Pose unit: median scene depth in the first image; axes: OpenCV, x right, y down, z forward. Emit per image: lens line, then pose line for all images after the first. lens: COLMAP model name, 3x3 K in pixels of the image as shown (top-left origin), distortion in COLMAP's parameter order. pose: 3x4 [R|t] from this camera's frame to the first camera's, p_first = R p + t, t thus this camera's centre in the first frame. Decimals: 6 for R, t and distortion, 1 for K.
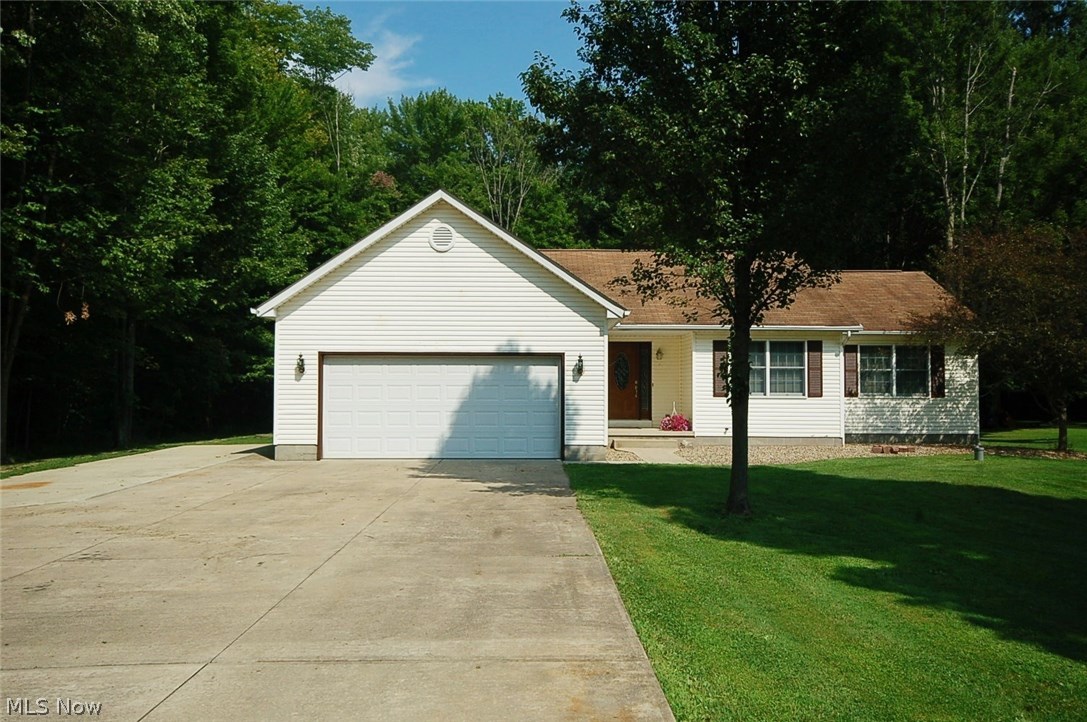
lens RADIAL K [[899.7, 0, 542.6], [0, 899.7, 359.1], [0, 0, 1]] dist [-0.008202, 0.004998]
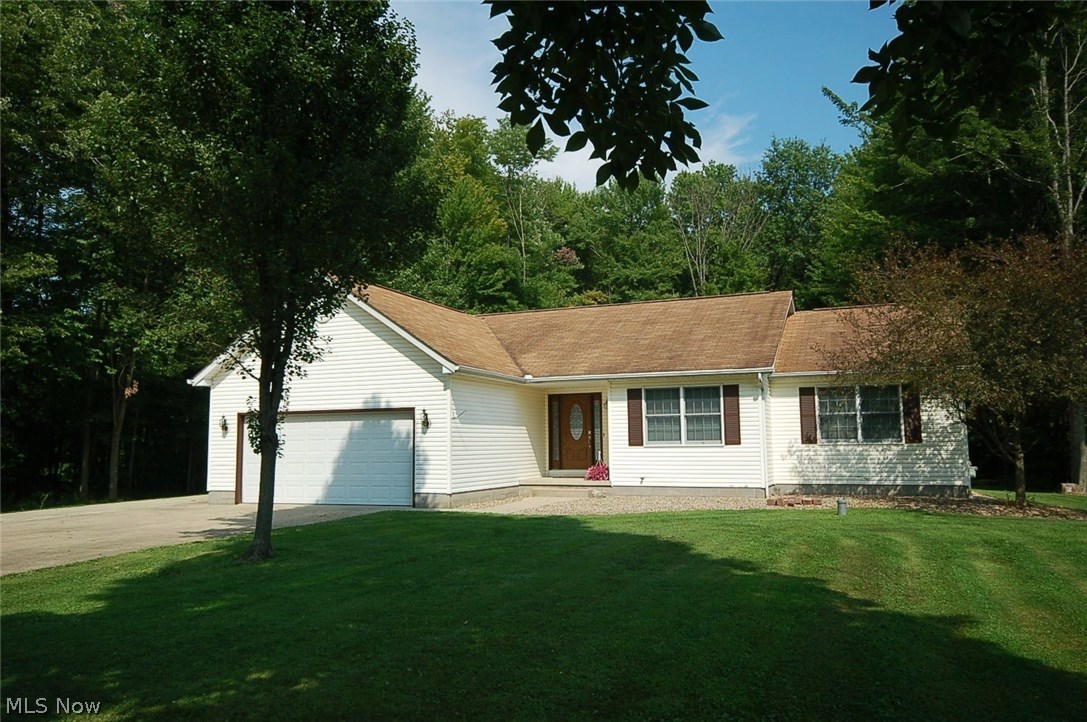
lens RADIAL K [[826.2, 0, 544.9], [0, 826.2, 363.6], [0, 0, 1]] dist [-0.007729, 0.003817]
pose [[0.916253, -0.053270, -0.397043, 0.468894], [0.028908, 0.997328, -0.067097, 0.010029], [0.399556, 0.050000, 0.915344, 0.123899]]
